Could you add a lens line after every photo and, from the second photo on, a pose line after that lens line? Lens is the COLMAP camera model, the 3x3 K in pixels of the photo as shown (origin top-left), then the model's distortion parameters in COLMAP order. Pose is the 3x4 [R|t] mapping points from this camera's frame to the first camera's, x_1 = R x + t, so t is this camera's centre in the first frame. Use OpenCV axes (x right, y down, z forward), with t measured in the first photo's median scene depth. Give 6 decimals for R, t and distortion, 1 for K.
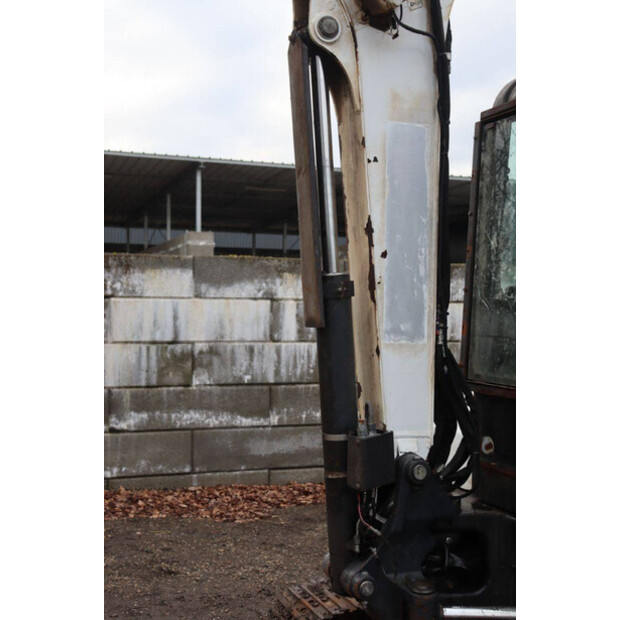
lens RADIAL K [[883.7, 0, 310.0], [0, 883.7, 310.0], [0, 0, 1]] dist [0.048465, 0.065524]
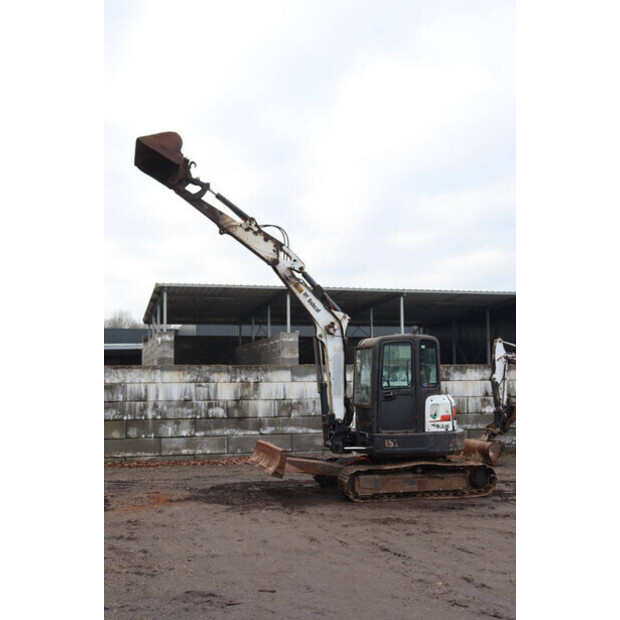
lens RADIAL K [[751.3, 0, 310.0], [0, 751.3, 310.0], [0, 0, 1]] dist [-0.016411, 0.260465]
pose [[0.995464, -0.026349, -0.091421, 0.124492], [0.018214, 0.995892, -0.088703, -0.026704], [0.093383, 0.086636, 0.991854, -1.153433]]
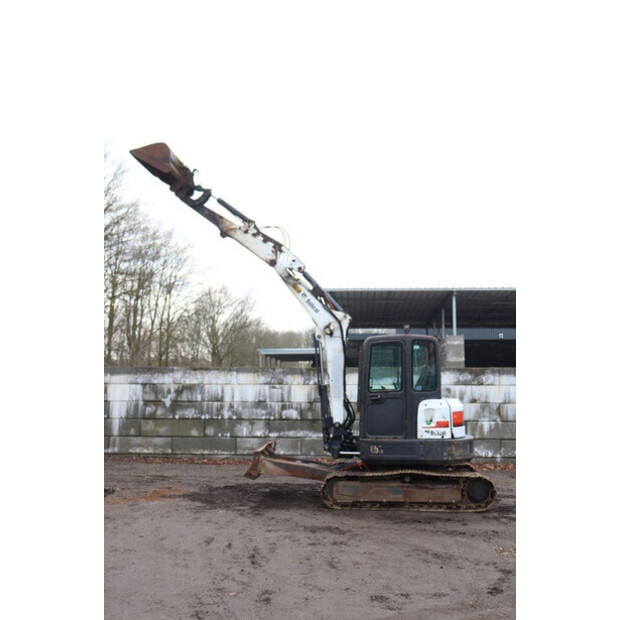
lens RADIAL K [[748.8, 0, 310.0], [0, 748.8, 310.0], [0, 0, 1]] dist [-0.026723, 0.239965]
pose [[0.914478, -0.046803, -0.401920, 0.578689], [0.007282, 0.995031, -0.099302, -0.014824], [0.404570, 0.087883, 0.910275, -0.998892]]
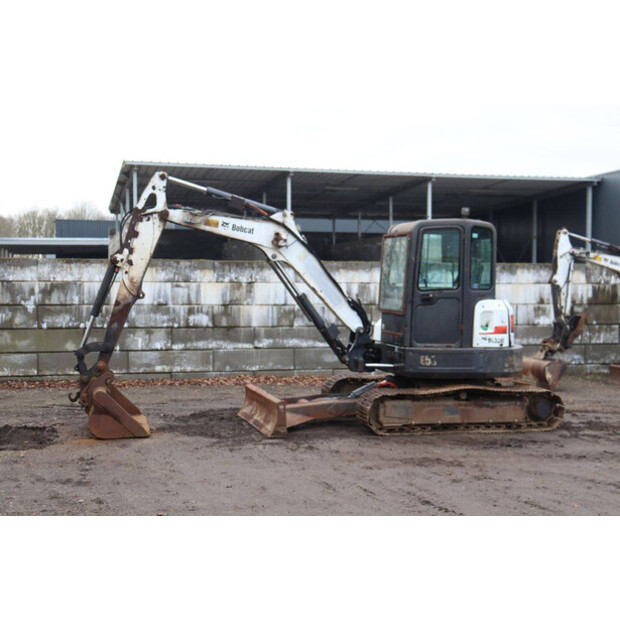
lens RADIAL K [[893.1, 0, 310.0], [0, 893.1, 310.0], [0, 0, 1]] dist [0.087273, 0.108632]
pose [[0.995439, -0.004163, -0.095313, 0.096055], [0.007056, 0.999524, 0.030035, -0.012167], [0.095143, -0.030570, 0.994994, -1.008299]]
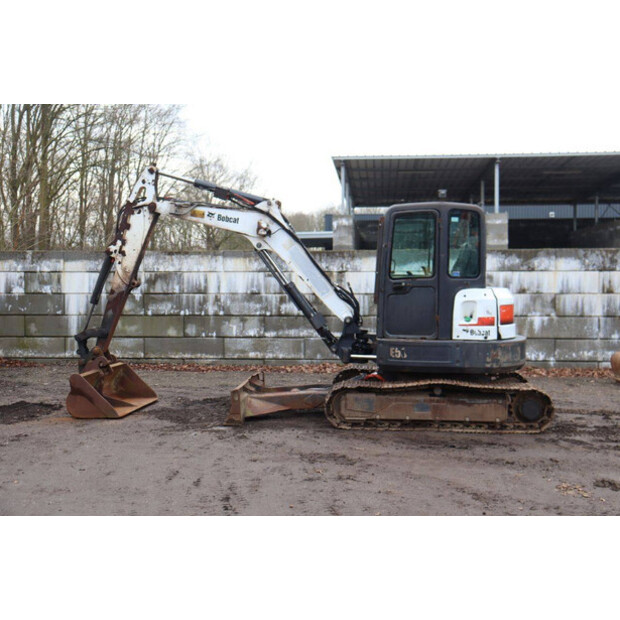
lens RADIAL K [[870.8, 0, 310.0], [0, 870.8, 310.0], [0, 0, 1]] dist [0.068969, 0.043372]
pose [[0.907993, 0.004766, -0.418959, 0.528846], [0.012735, 0.999159, 0.038967, -0.005674], [0.418793, -0.040717, 0.907169, -0.840265]]
